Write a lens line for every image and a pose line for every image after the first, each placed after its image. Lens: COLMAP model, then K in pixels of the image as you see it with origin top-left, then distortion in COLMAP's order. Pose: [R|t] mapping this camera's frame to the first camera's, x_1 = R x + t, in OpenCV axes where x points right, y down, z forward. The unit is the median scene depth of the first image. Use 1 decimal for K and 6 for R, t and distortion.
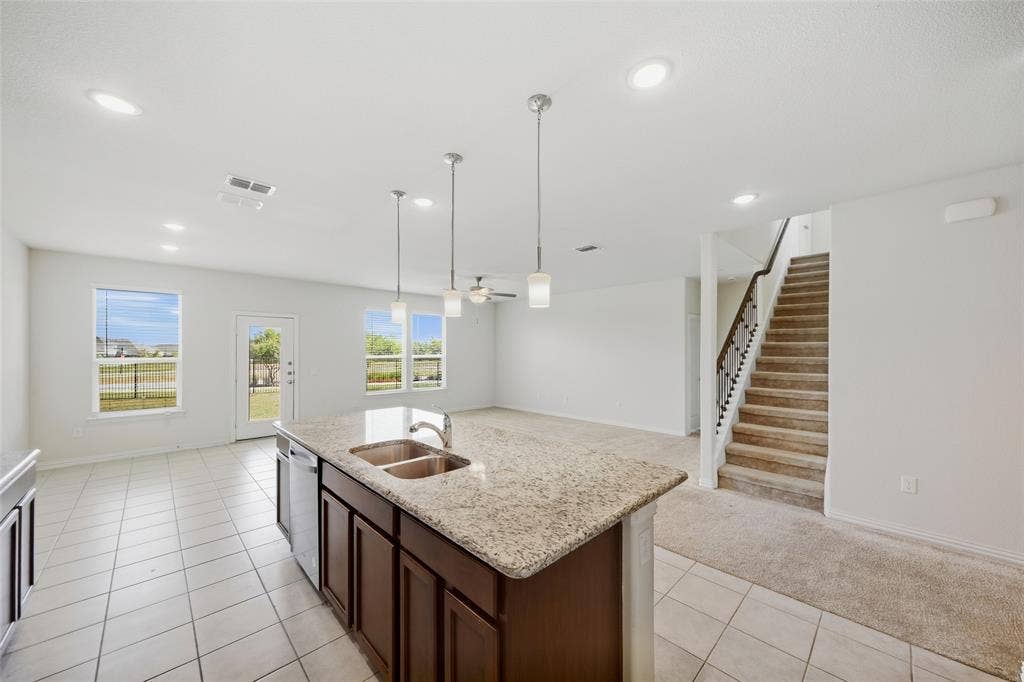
lens RADIAL K [[370.6, 0, 516.2], [0, 370.6, 348.0], [0, 0, 1]] dist [-0.000753, -0.000035]
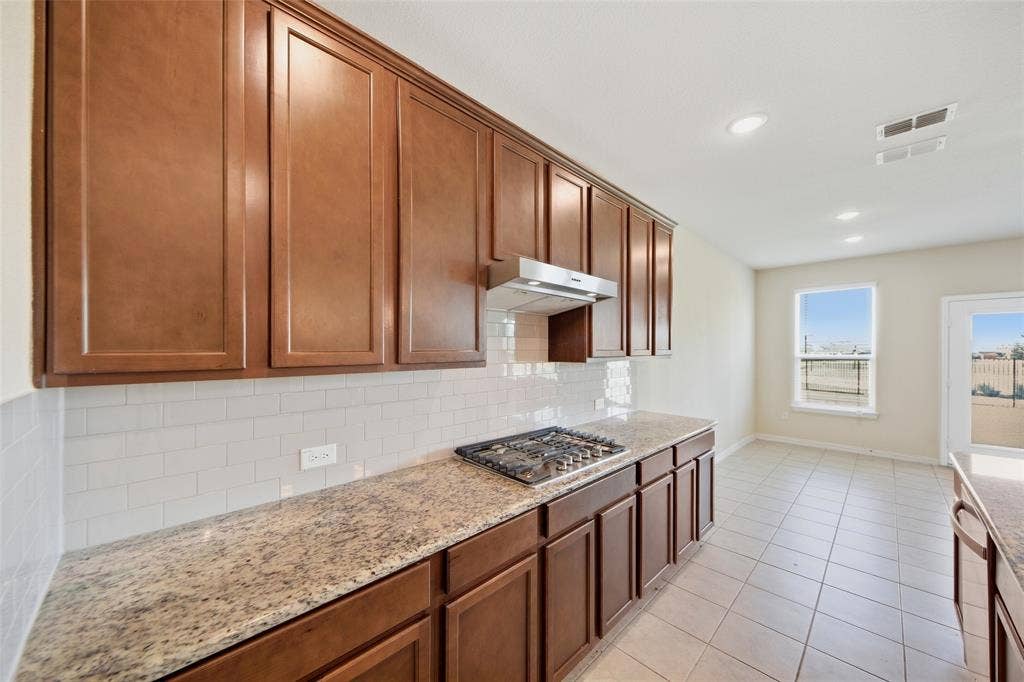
lens RADIAL K [[370.6, 0, 516.2], [0, 370.6, 348.0], [0, 0, 1]] dist [-0.000753, -0.000035]
pose [[0.006433, -0.003004, -0.999975, 0.010788], [0.006561, 0.999974, -0.002962, 0.005747], [0.999958, -0.006542, 0.006452, 0.125418]]
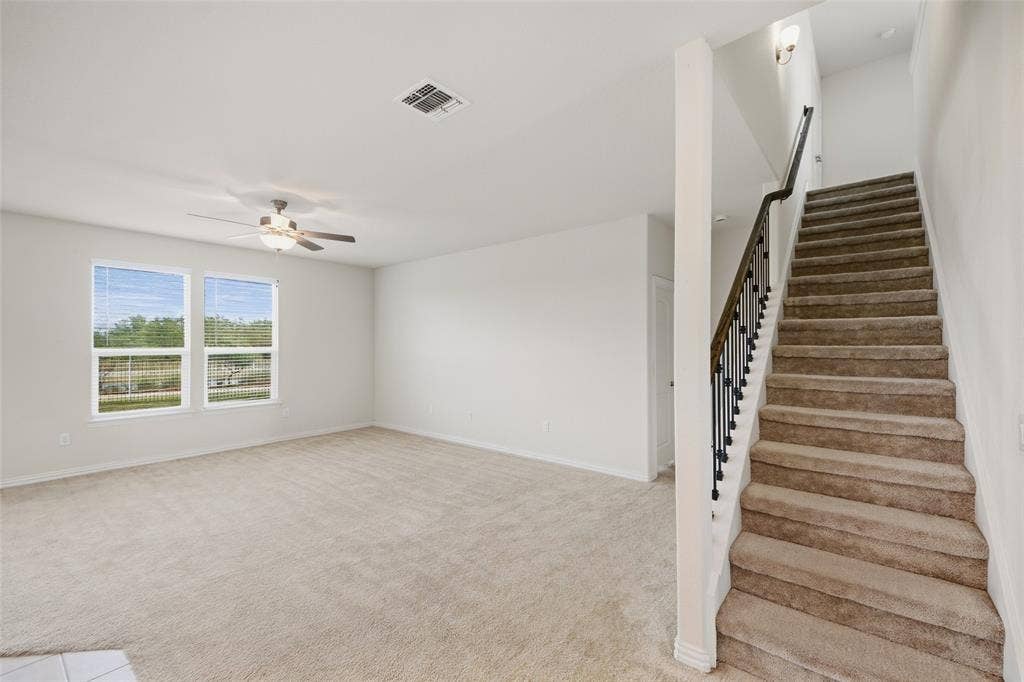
lens RADIAL K [[432.6, 0, 512.0], [0, 432.6, 341.0], [0, 0, 1]] dist [-0.000850, -0.000018]
pose [[0.993855, -0.003546, 0.110635, 0.225534], [0.003409, 0.999993, 0.001426, 0.016120], [-0.110640, -0.001040, 0.993860, 0.464108]]
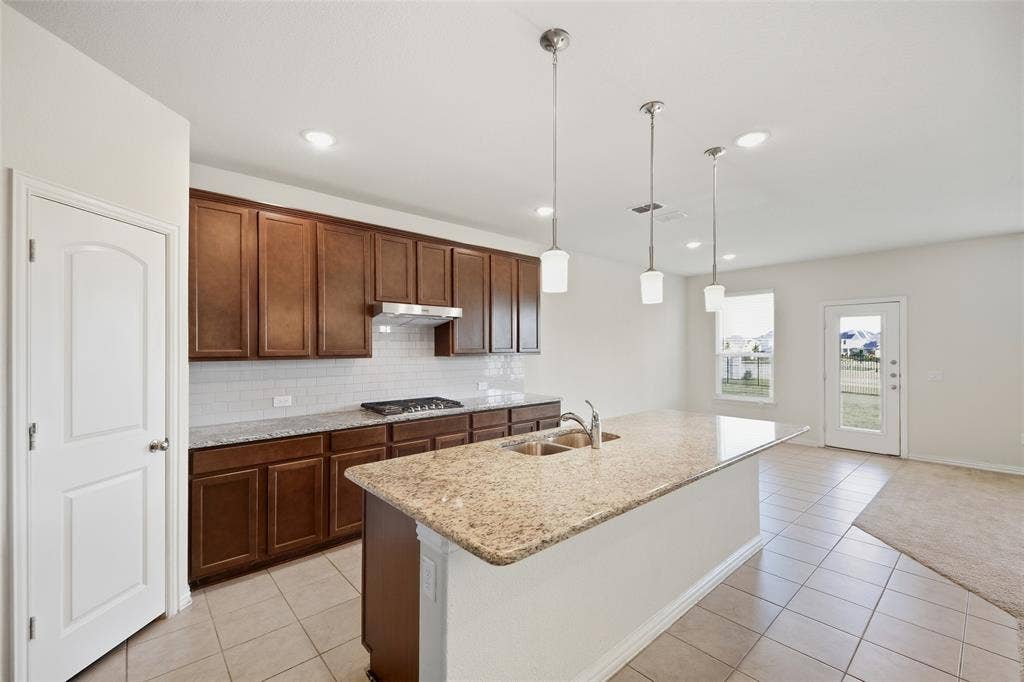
lens RADIAL K [[429.2, 0, 524.3], [0, 429.2, 343.1], [0, 0, 1]] dist [0.026715, 0.000011]
pose [[-0.032383, -0.008333, -0.999441, 0.411777], [0.008684, 0.999925, -0.008618, 0.005096], [0.999438, -0.008959, -0.032308, 0.390262]]
